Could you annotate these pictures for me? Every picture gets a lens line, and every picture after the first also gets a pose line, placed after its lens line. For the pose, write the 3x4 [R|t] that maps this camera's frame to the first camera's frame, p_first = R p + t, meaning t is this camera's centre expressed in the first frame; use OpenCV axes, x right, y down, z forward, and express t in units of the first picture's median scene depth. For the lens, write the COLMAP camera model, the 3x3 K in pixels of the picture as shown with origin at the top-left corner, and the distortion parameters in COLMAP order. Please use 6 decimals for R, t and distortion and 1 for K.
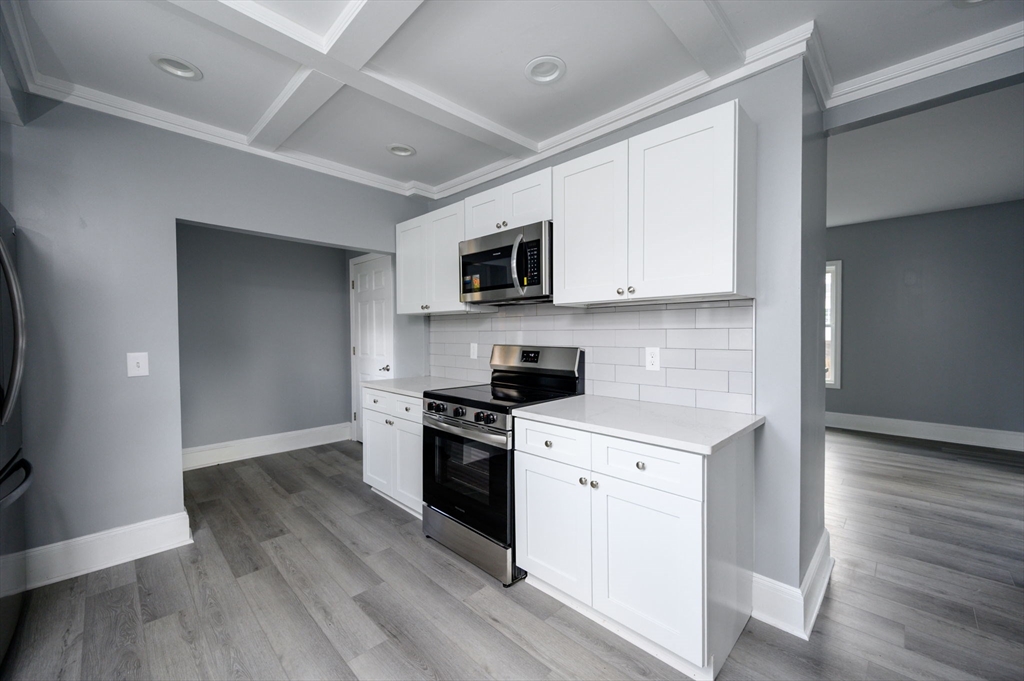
lens RADIAL K [[401.2, 0, 513.8], [0, 401.2, 339.2], [0, 0, 1]] dist [0.001809, -0.000356]
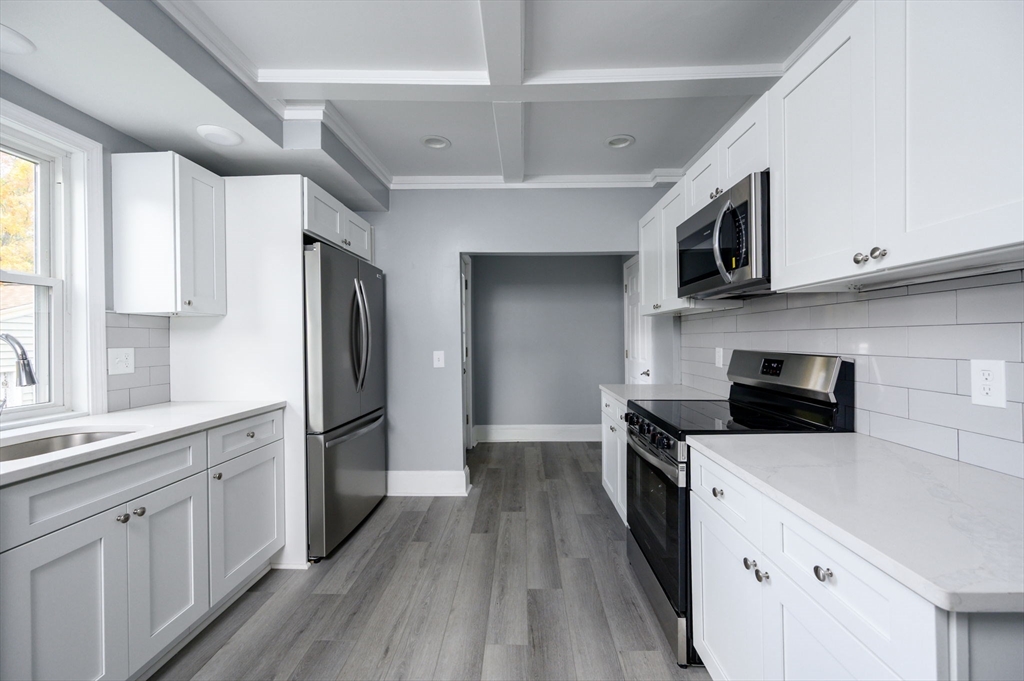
lens RADIAL K [[401.2, 0, 519.7], [0, 401.2, 339.5], [0, 0, 1]] dist [0.001809, -0.000356]
pose [[0.695514, -0.001891, -0.718511, 0.288554], [-0.004286, 0.999968, -0.006781, 0.001058], [0.718500, 0.007796, 0.695483, 0.219617]]
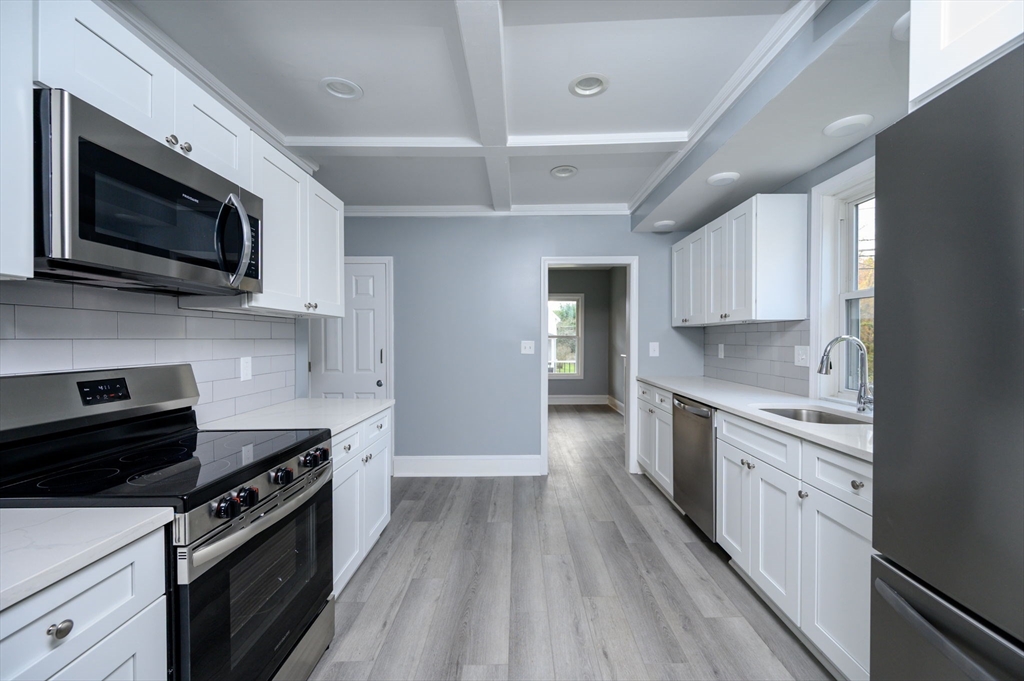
lens RADIAL K [[401.2, 0, 514.2], [0, 401.2, 341.1], [0, 0, 1]] dist [0.001809, -0.000356]
pose [[-0.690292, 0.001530, 0.723529, -0.809726], [0.016582, 0.999769, 0.013706, -0.021579], [-0.723341, 0.021459, -0.690158, 1.162446]]
